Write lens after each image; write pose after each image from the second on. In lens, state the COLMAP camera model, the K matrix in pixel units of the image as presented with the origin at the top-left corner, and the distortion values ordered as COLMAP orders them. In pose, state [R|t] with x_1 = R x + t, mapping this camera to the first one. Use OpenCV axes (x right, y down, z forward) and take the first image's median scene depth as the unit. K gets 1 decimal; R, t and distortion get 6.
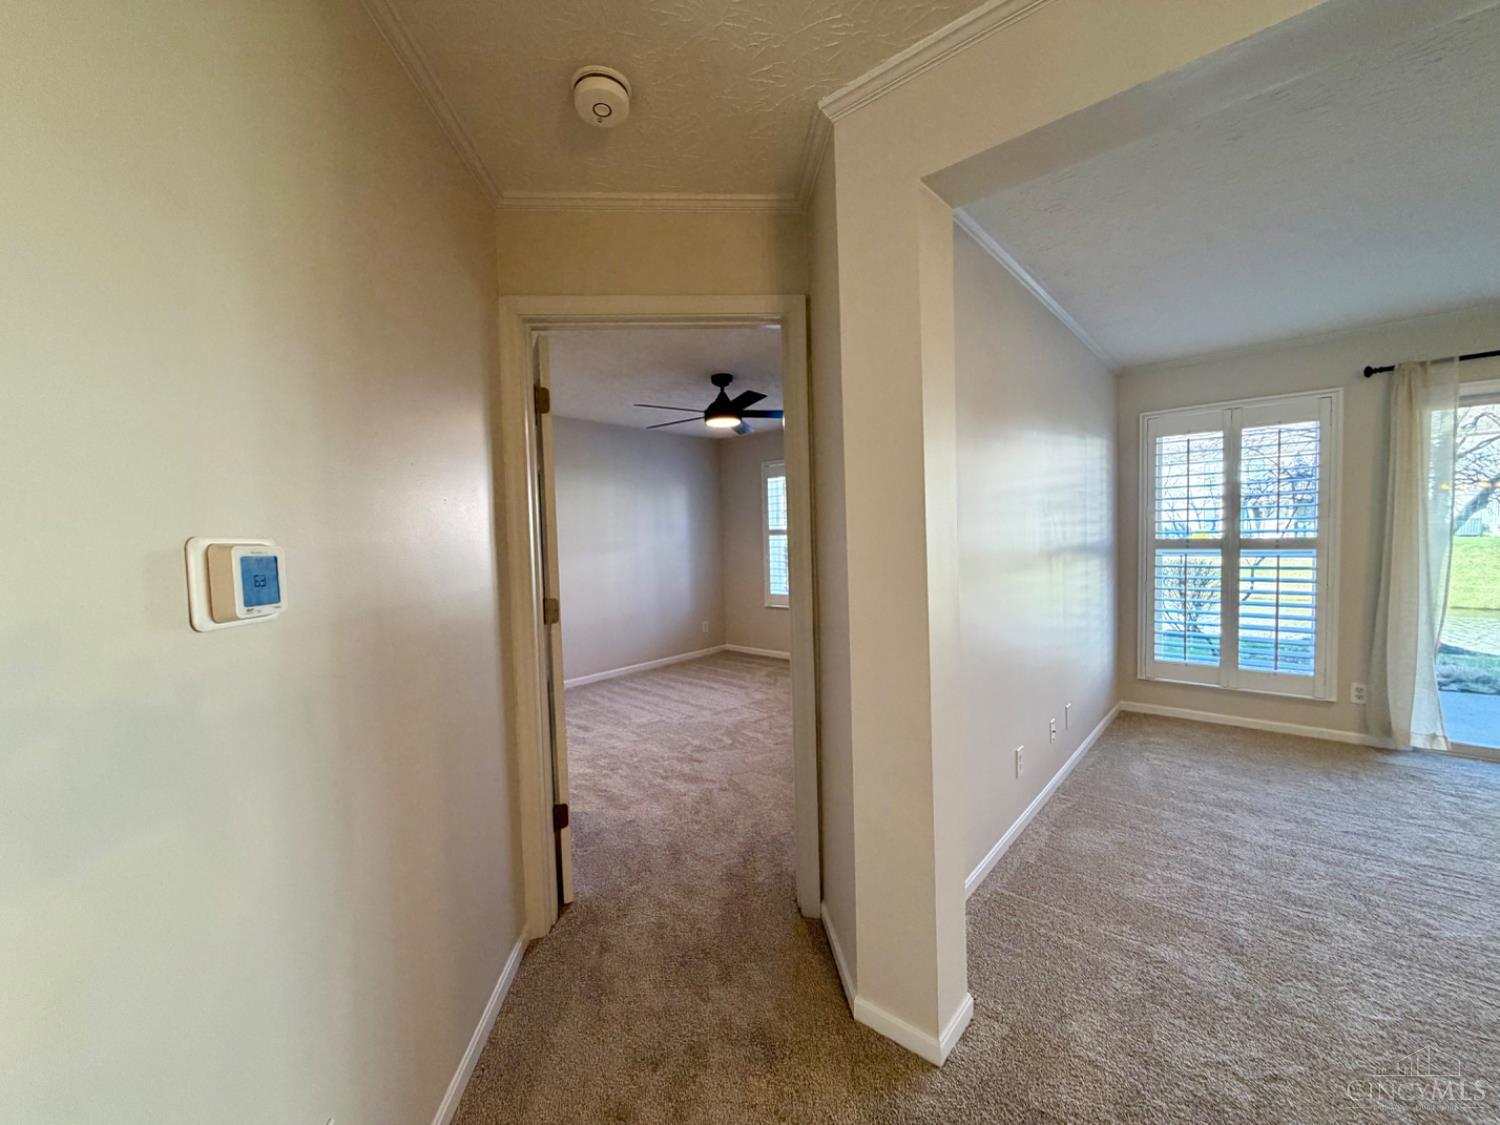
lens RADIAL K [[597.1, 0, 747.1], [0, 597.1, 562.4], [0, 0, 1]] dist [-0.001898, 0.000851]
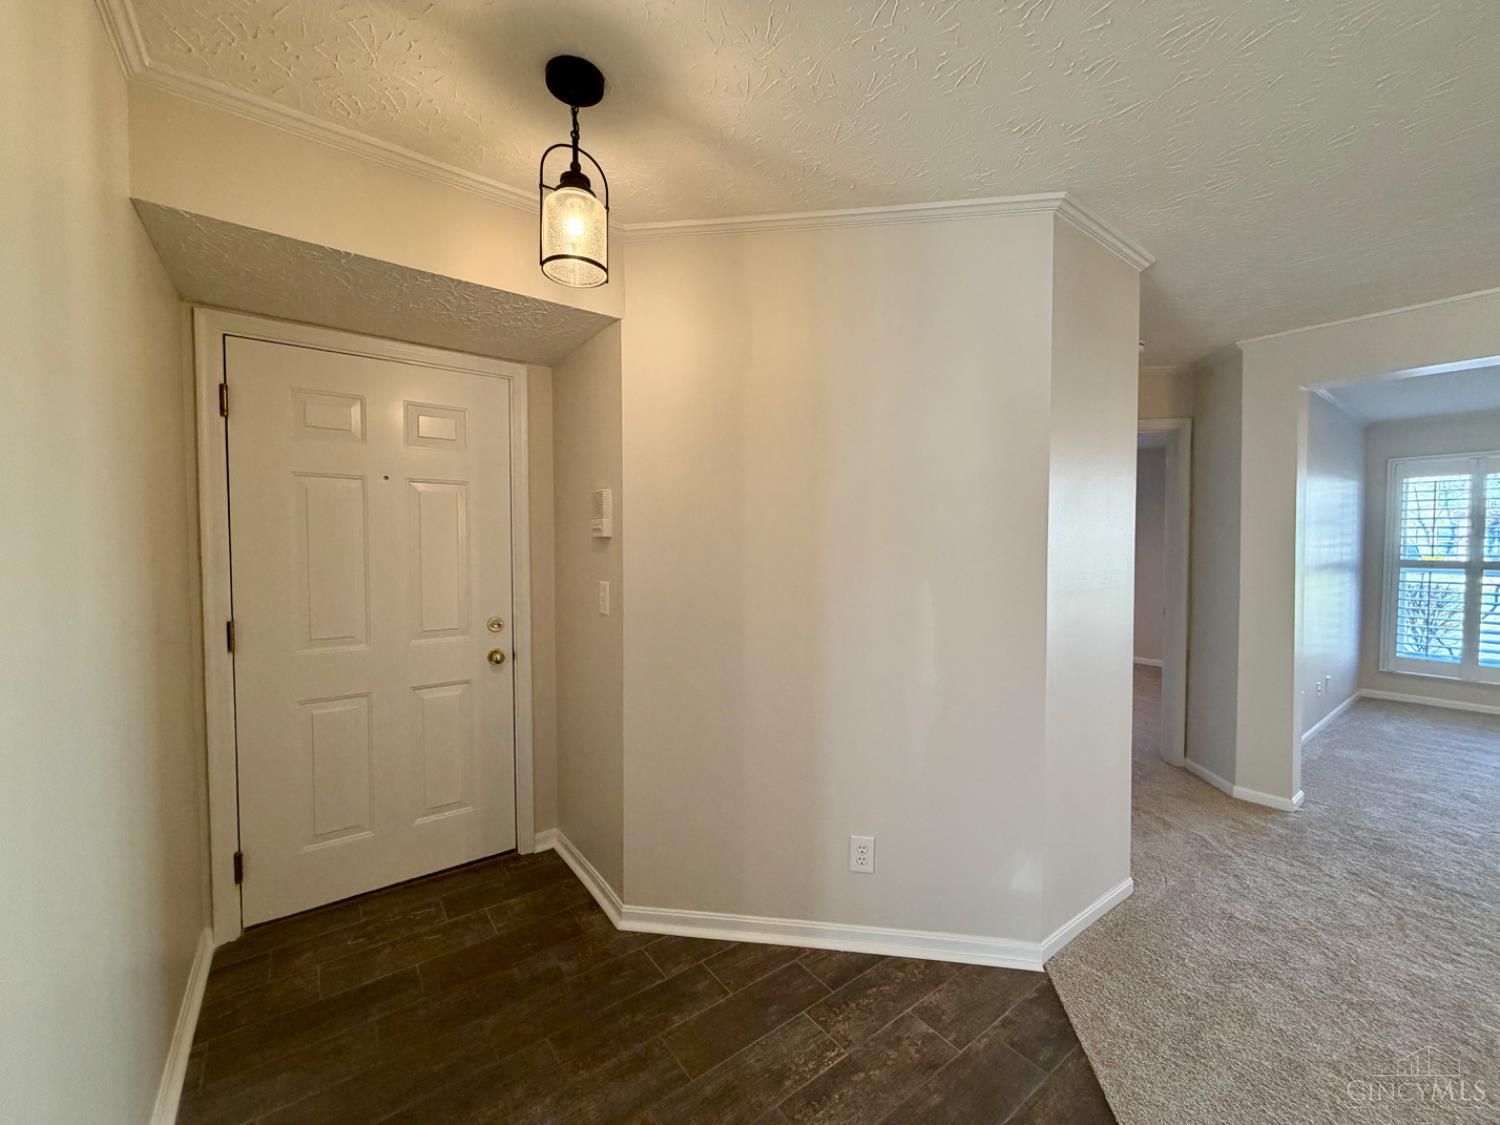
lens RADIAL K [[597.1, 0, 748.4], [0, 597.1, 567.6], [0, 0, 1]] dist [-0.001898, 0.000851]
pose [[0.979461, 0.034064, -0.198737, -0.445376], [-0.035522, 0.999362, -0.003771, 0.033688], [0.198482, 0.010753, 0.980046, -0.545228]]
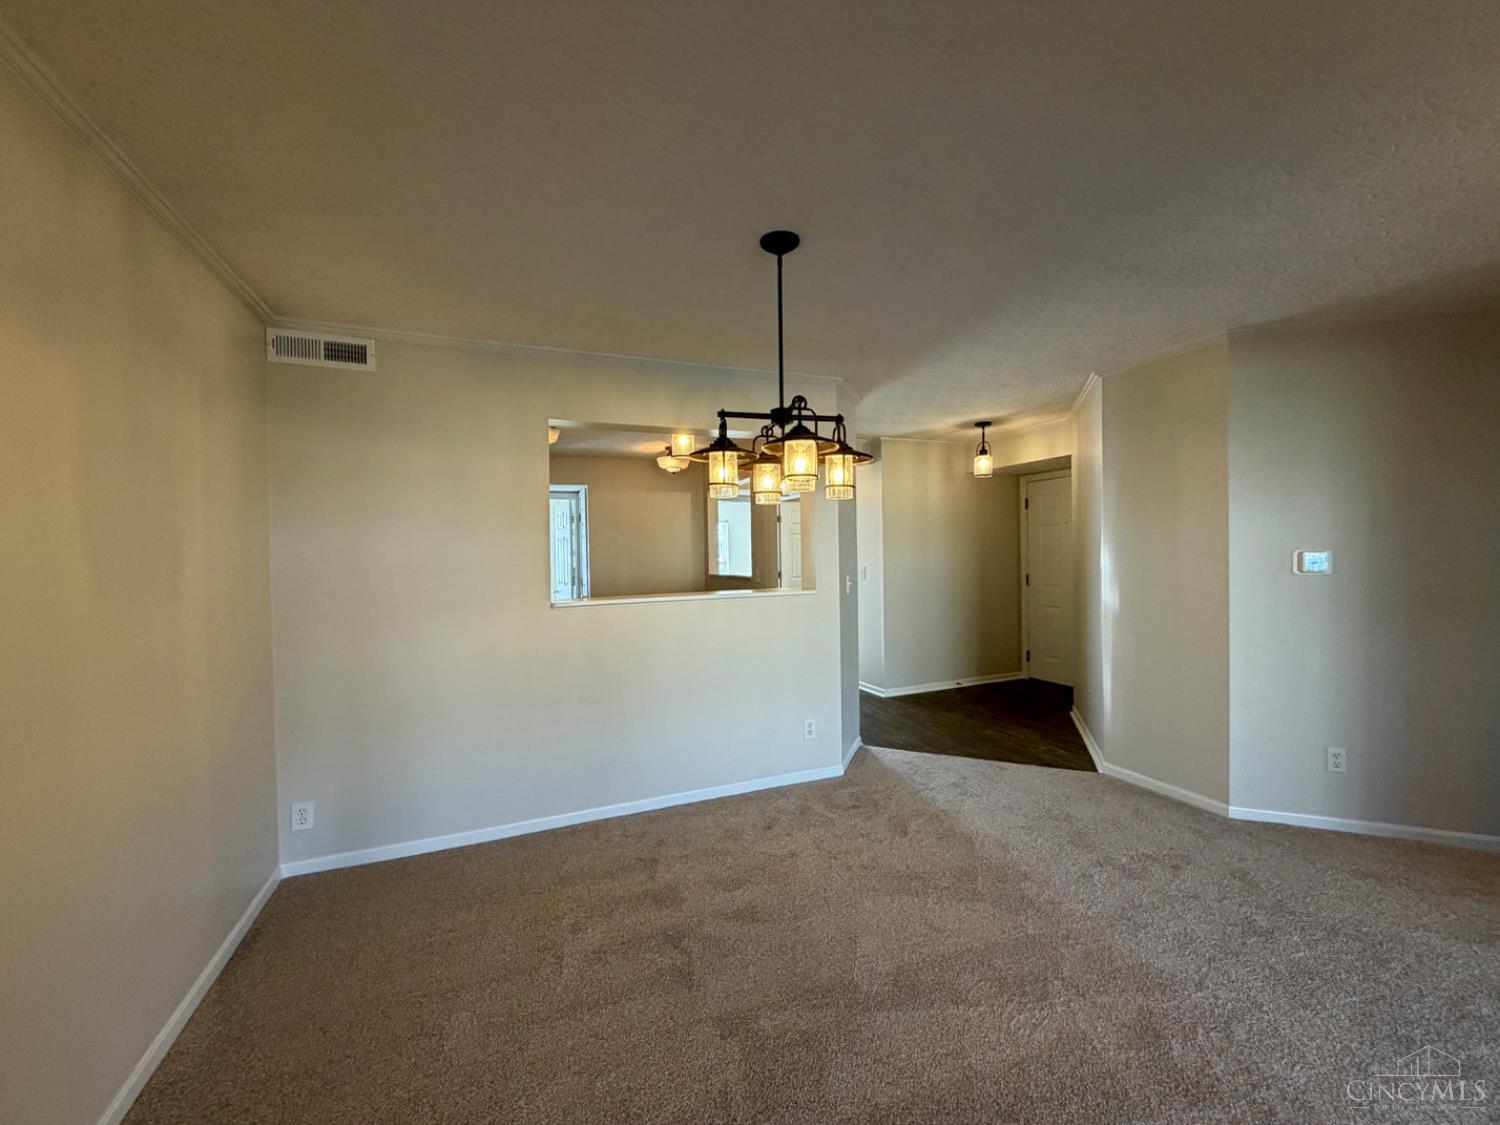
lens RADIAL K [[600.3, 0, 745.9], [0, 600.3, 563.8], [0, 0, 1]] dist [-0.003967, -0.000091]
pose [[-0.430426, 0.051670, -0.901146, 0.822073], [-0.013860, 0.997864, 0.063835, -0.029314], [0.902519, 0.039966, -0.428791, -0.108251]]
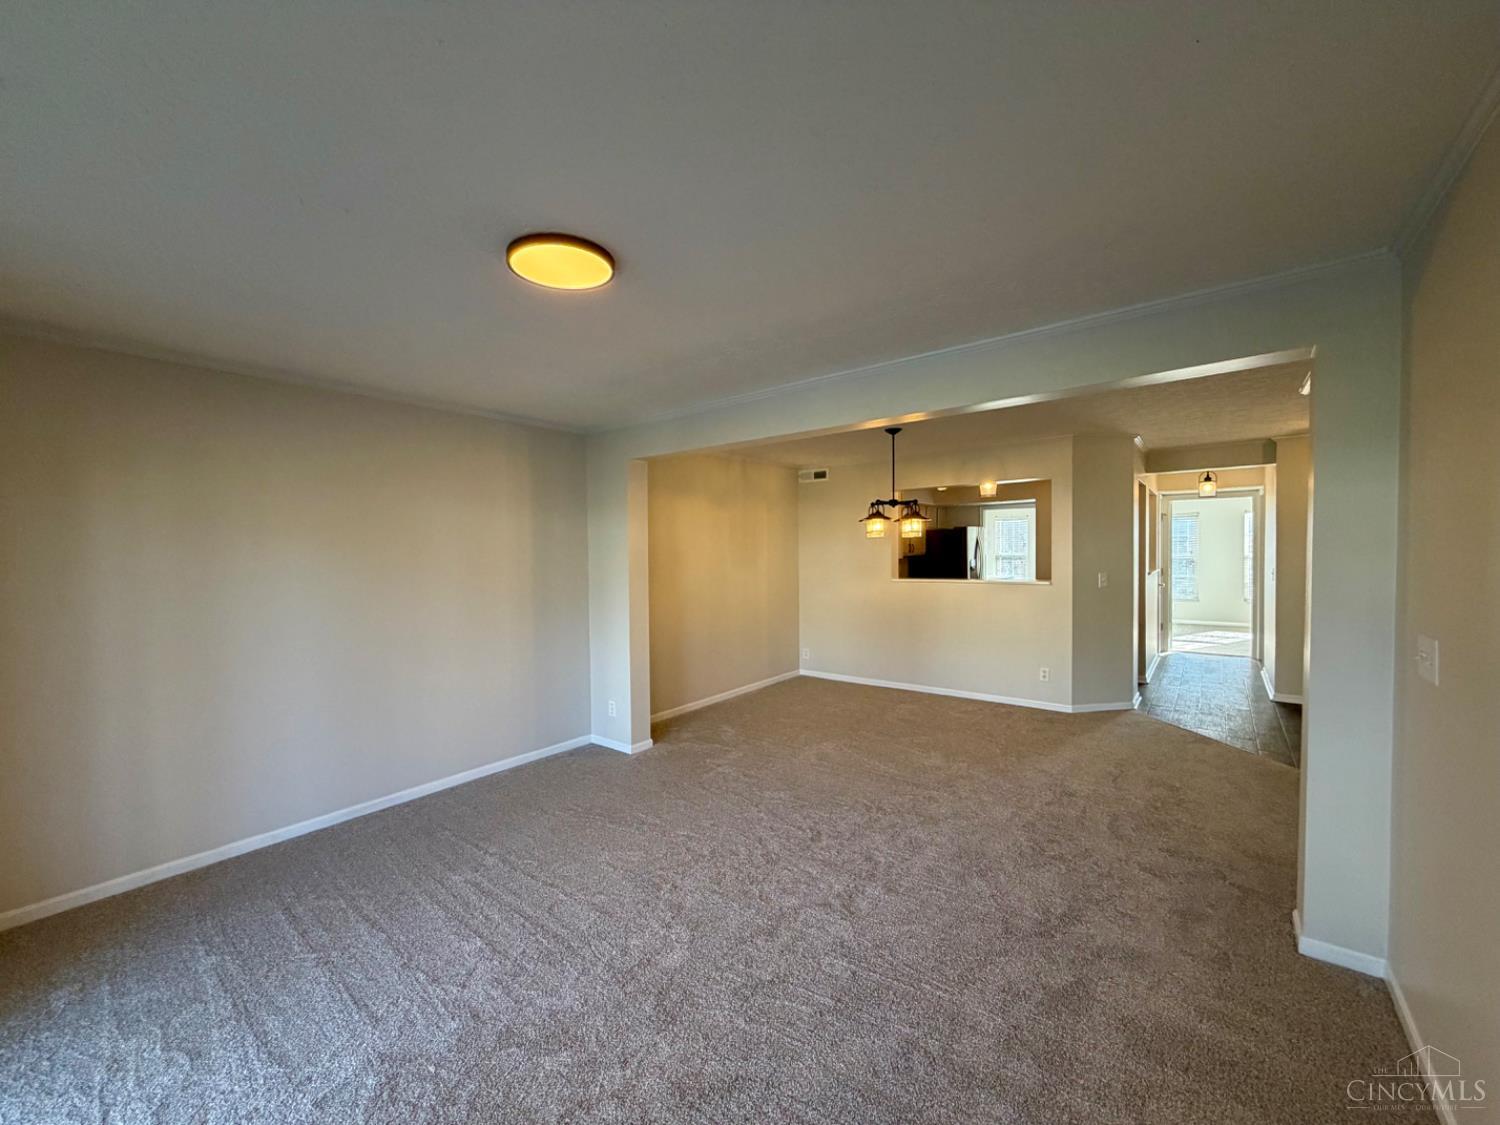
lens RADIAL K [[597.1, 0, 744.3], [0, 597.1, 557.5], [0, 0, 1]] dist [-0.001898, 0.000851]
pose [[-0.997510, 0.042934, -0.055956, 0.711436], [0.039346, 0.997192, 0.063719, -0.104027], [0.058534, 0.061359, -0.996398, 0.955523]]
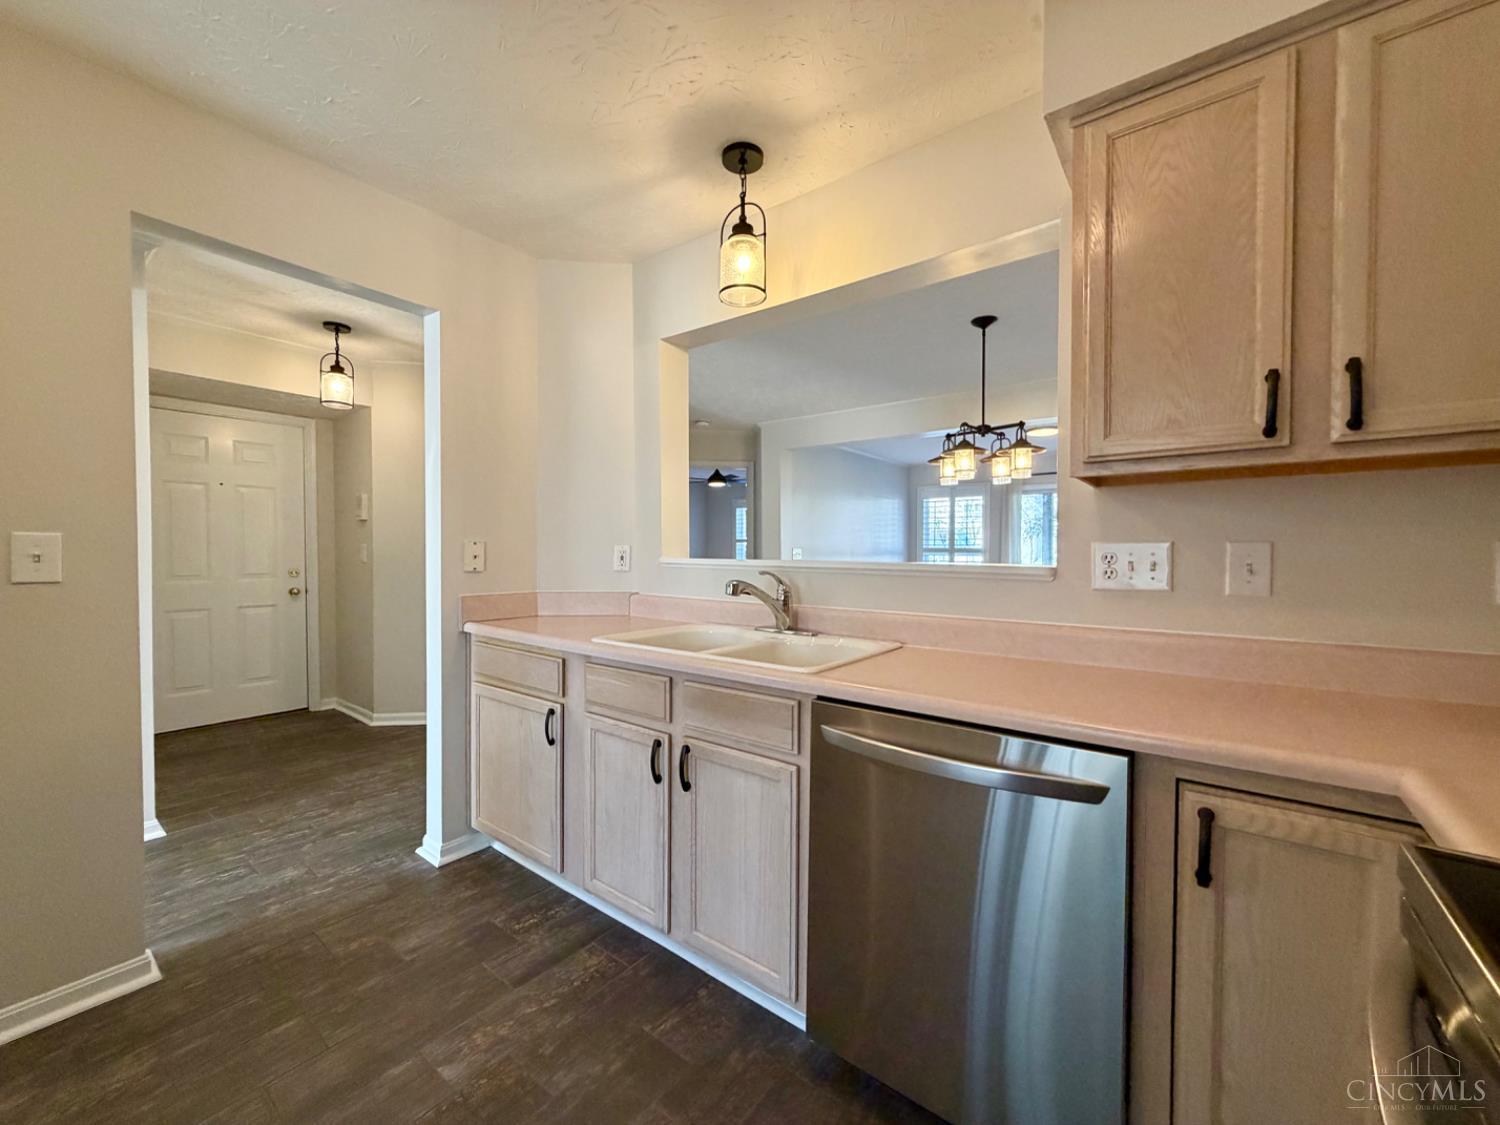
lens RADIAL K [[597.1, 0, 746.1], [0, 597.1, 564.6], [0, 0, 1]] dist [-0.001898, 0.000851]
pose [[0.997585, 0.026522, 0.064185, -0.070368], [-0.024859, 0.999337, -0.026583, 0.100047], [-0.064848, 0.024923, 0.997584, -1.131474]]
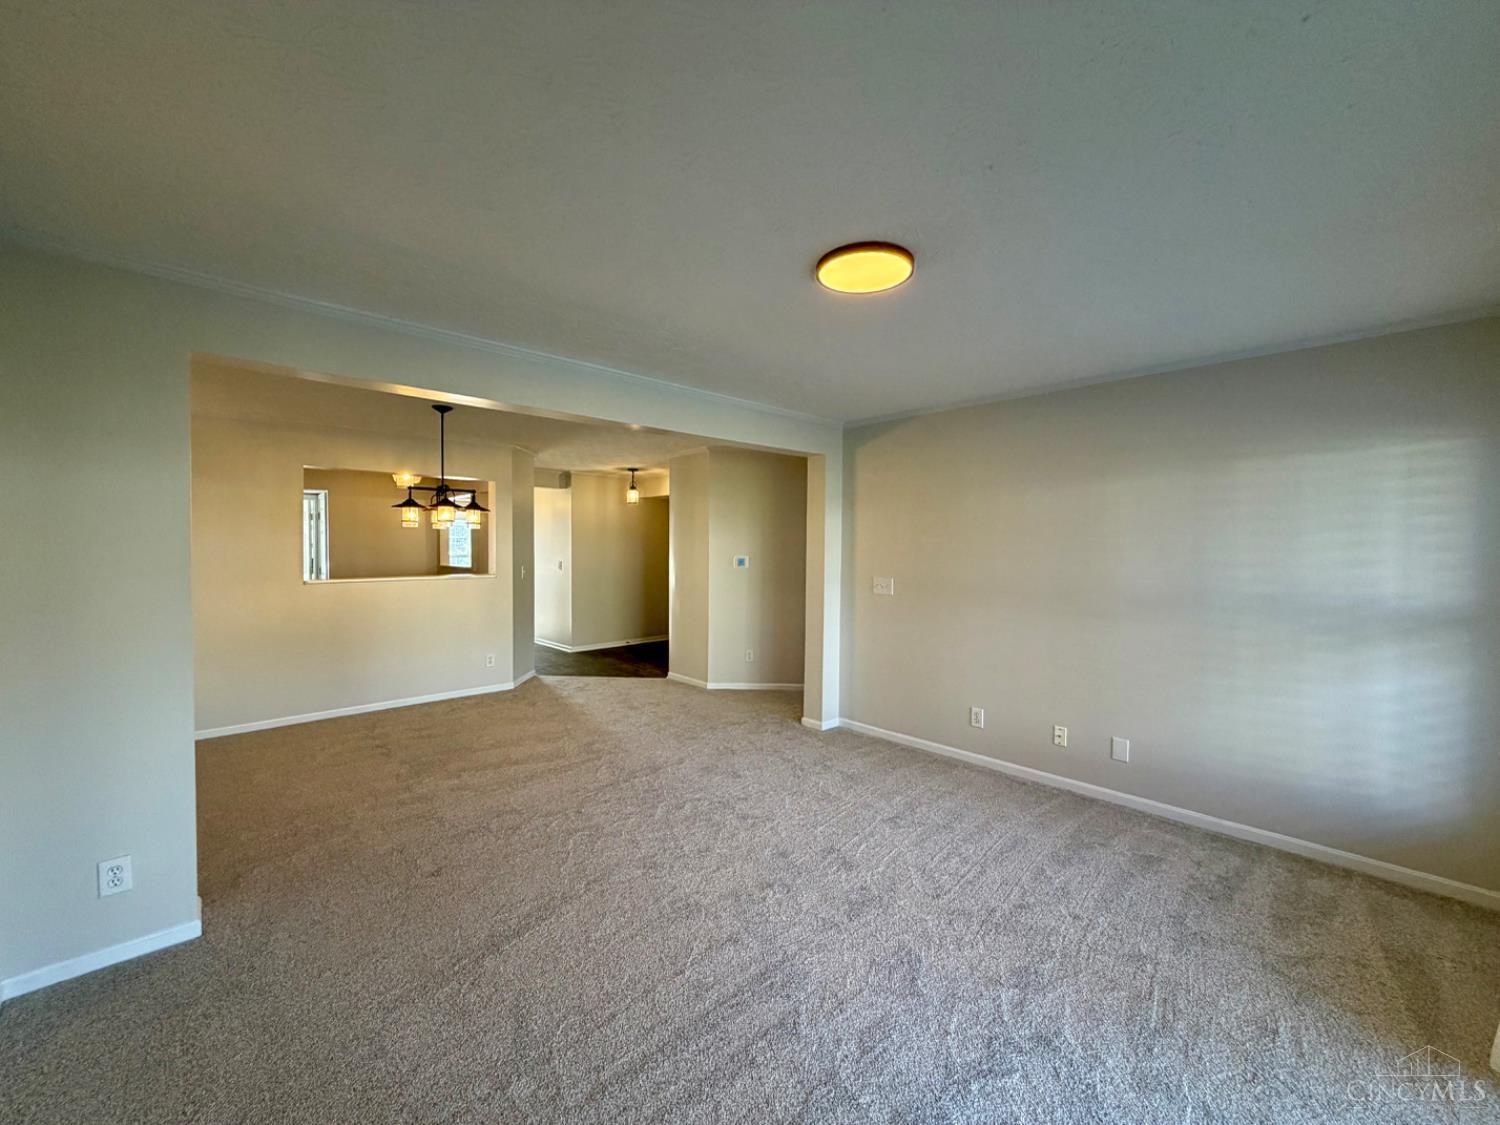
lens RADIAL K [[597.1, 0, 745.0], [0, 597.1, 563.2], [0, 0, 1]] dist [-0.001898, 0.000851]
pose [[-0.084168, 0.054259, -0.994973, 1.407954], [-0.052284, 0.996900, 0.058787, -0.083825], [0.995079, 0.056969, -0.081070, 0.358736]]
